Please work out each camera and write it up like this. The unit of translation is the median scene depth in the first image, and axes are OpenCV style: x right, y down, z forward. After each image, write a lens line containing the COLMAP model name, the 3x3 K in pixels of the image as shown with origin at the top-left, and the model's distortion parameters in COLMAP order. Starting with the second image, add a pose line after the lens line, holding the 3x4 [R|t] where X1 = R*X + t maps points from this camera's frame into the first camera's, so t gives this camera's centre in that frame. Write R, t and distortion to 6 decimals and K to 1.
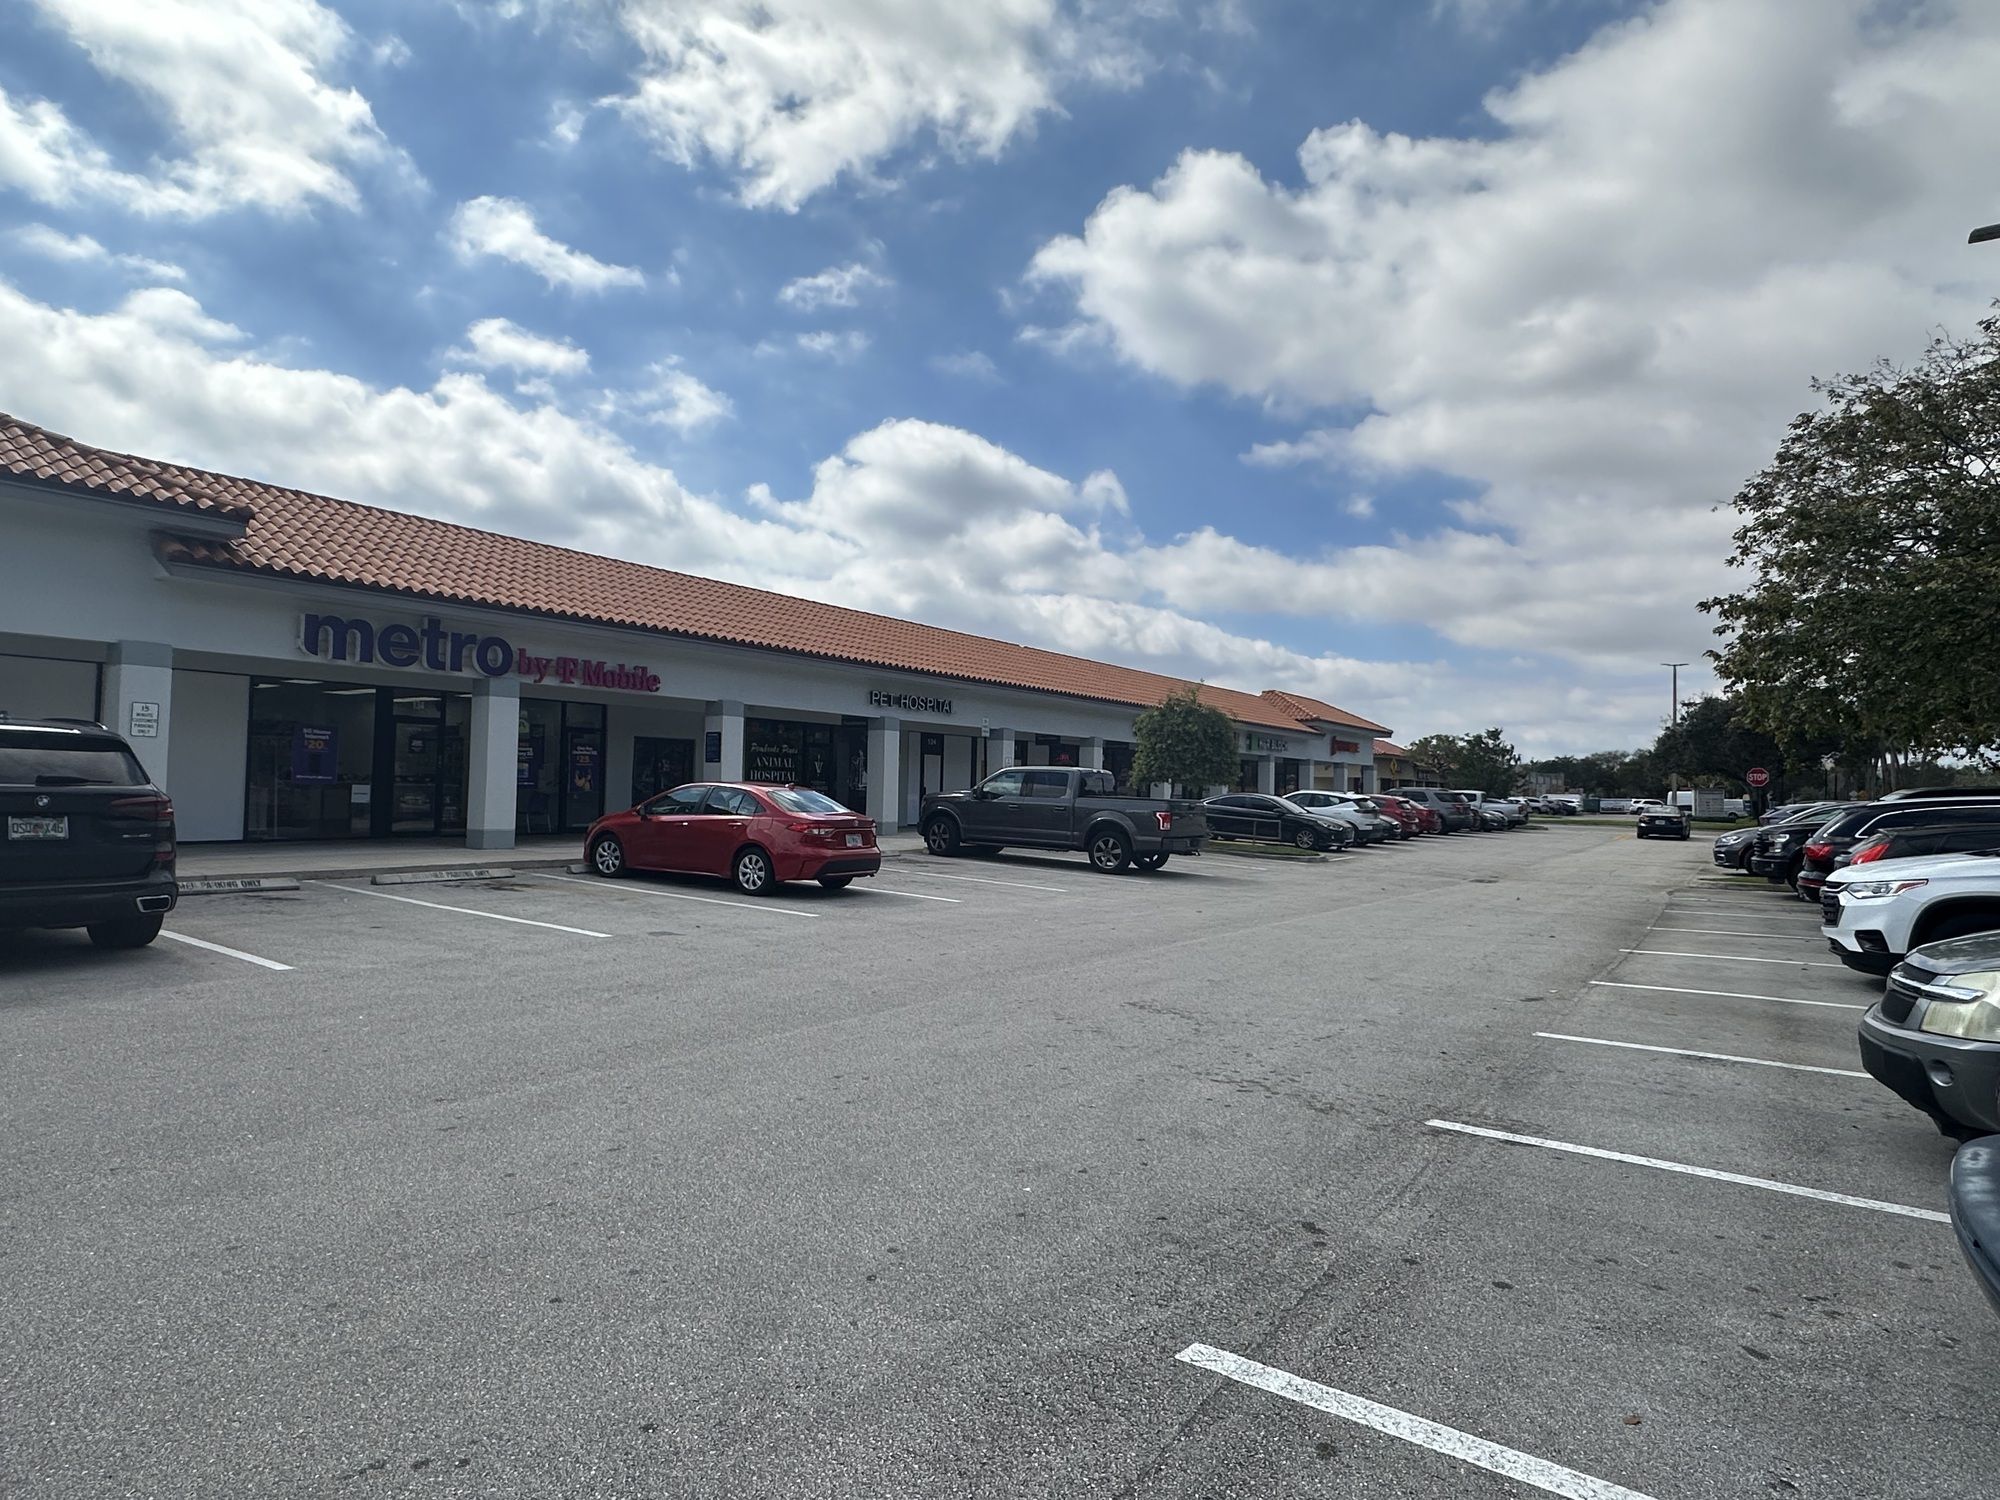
lens RADIAL K [[1121.3, 0, 997.9], [0, 1121.3, 749.8], [0, 0, 1]] dist [-0.008248, -0.000794]
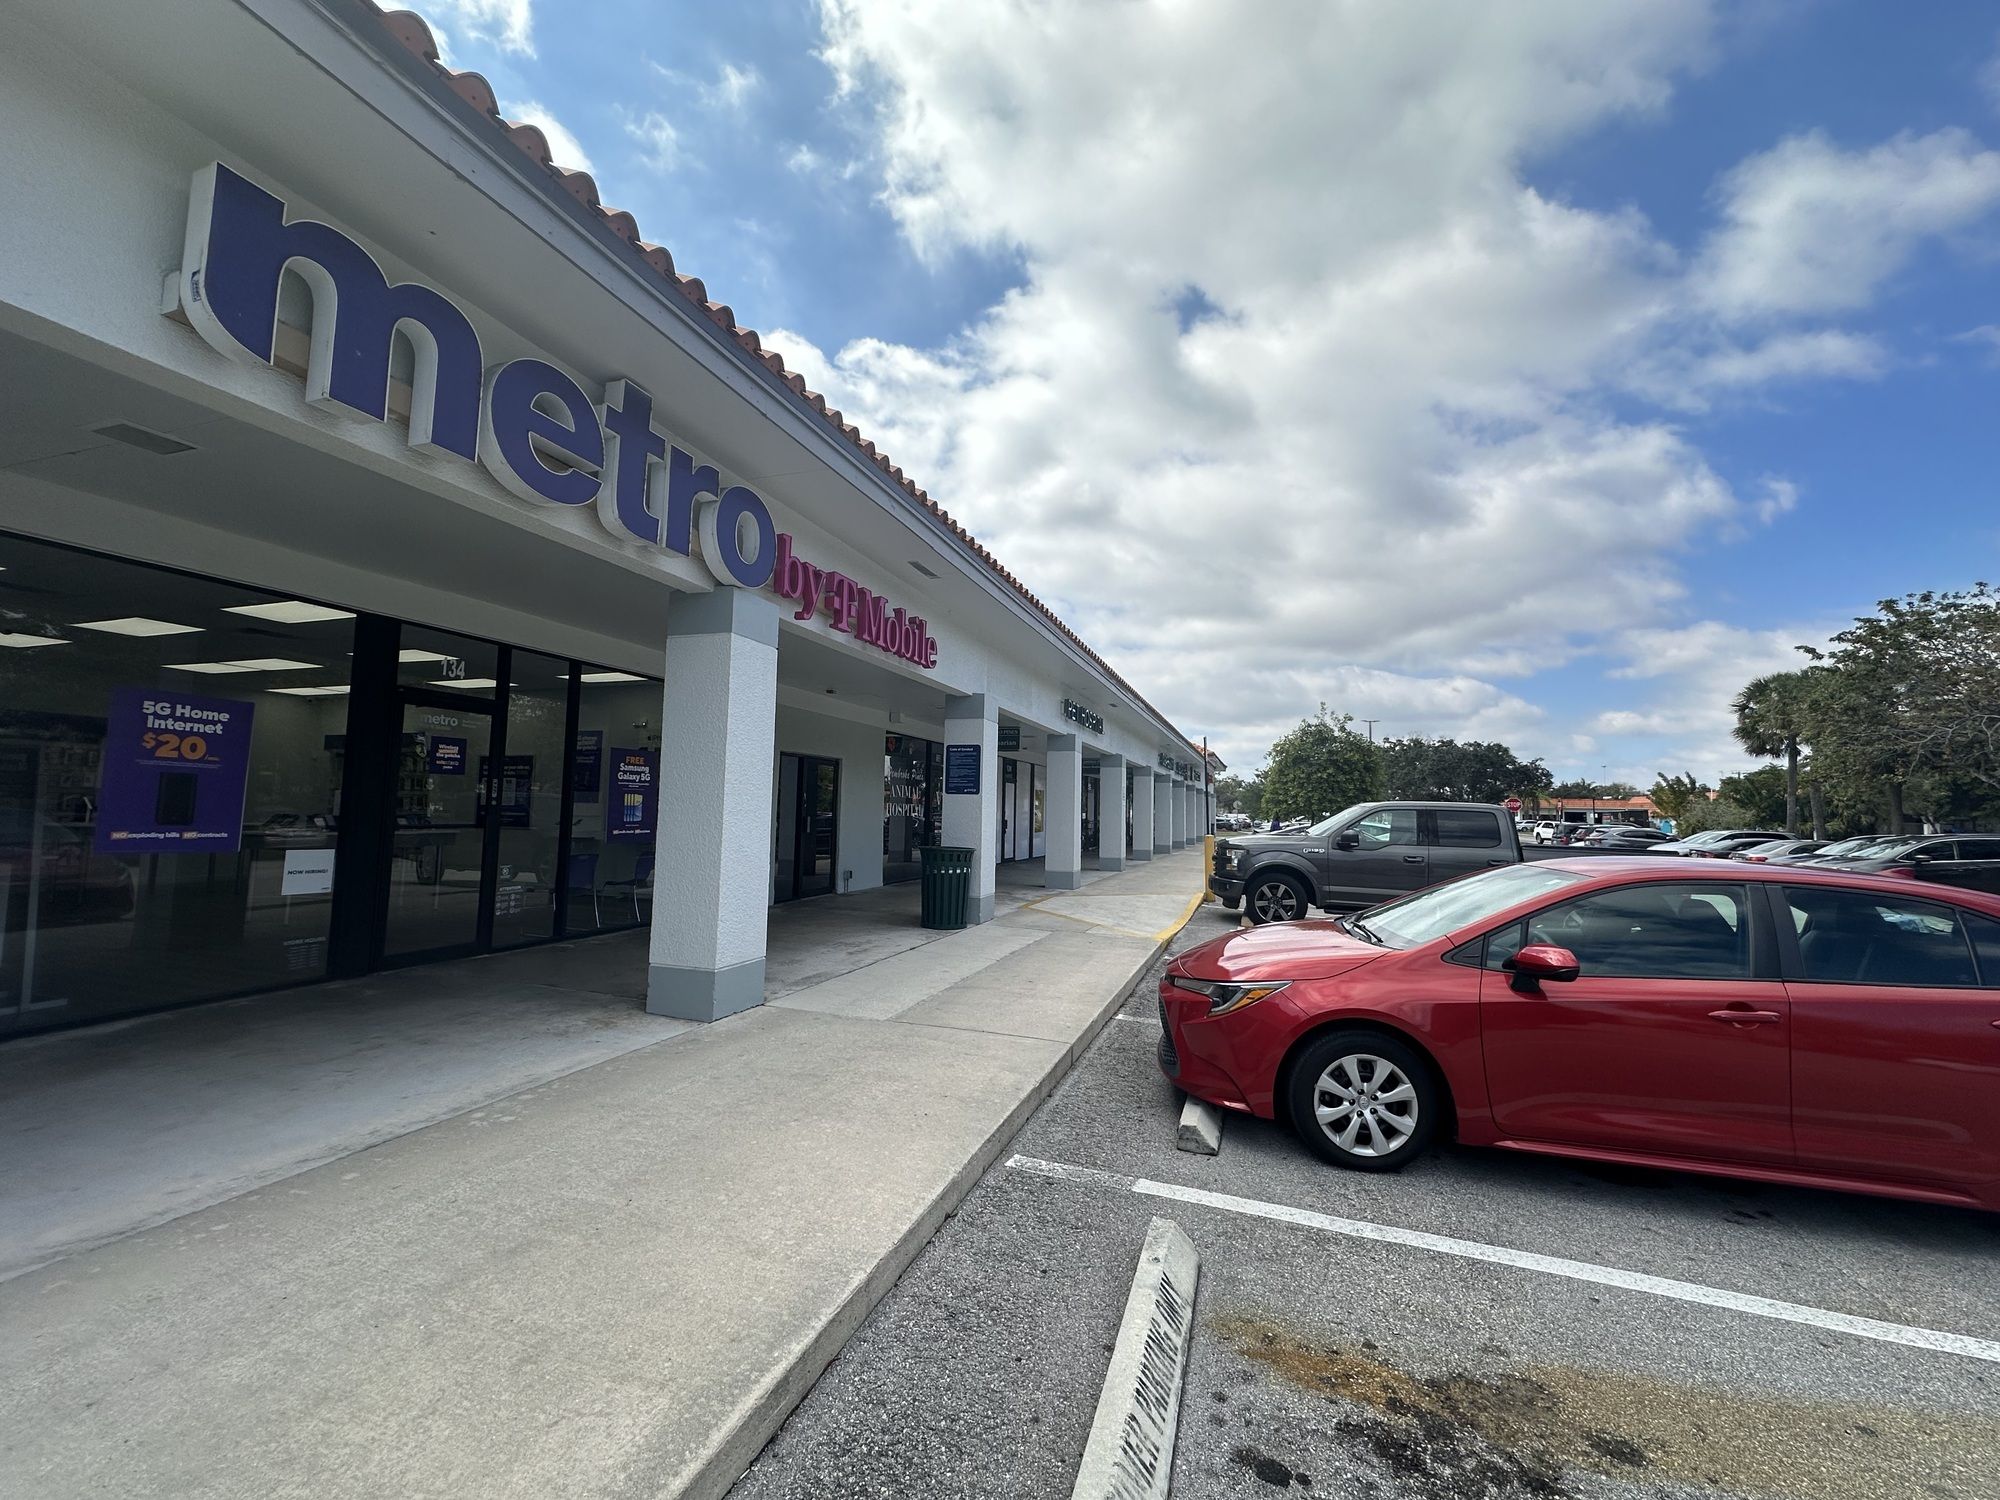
lens RADIAL K [[805.3, 0, 999.1], [0, 805.3, 749.5], [0, 0, 1]] dist [-0.003979, -0.000252]
pose [[0.957152, 0.020858, 0.288834, -0.443884], [-0.010284, 0.999222, -0.038079, 0.003766], [-0.289403, 0.033477, 0.956622, 0.694815]]
